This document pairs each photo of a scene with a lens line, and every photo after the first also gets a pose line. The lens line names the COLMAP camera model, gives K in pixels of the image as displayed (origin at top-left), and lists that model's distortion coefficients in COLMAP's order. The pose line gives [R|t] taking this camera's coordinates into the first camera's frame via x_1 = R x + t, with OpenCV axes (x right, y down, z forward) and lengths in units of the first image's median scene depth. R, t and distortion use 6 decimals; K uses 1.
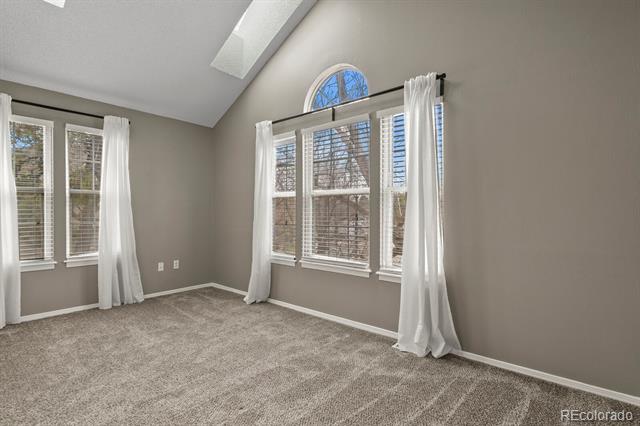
lens RADIAL K [[312.0, 0, 319.2], [0, 312.0, 212.8], [0, 0, 1]] dist [0.005365, -0.004846]
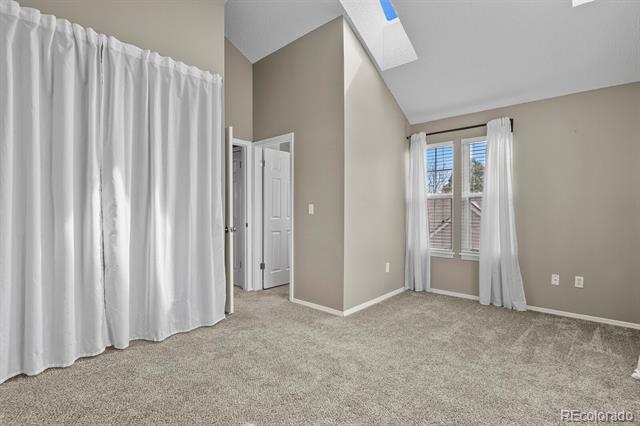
lens RADIAL K [[312.0, 0, 319.2], [0, 312.0, 211.8], [0, 0, 1]] dist [0.005365, -0.004846]
pose [[-0.023481, -0.000835, -0.999724, 0.426879], [-0.001029, 0.999999, -0.000811, -0.005990], [0.999724, 0.001010, -0.023482, 0.504527]]
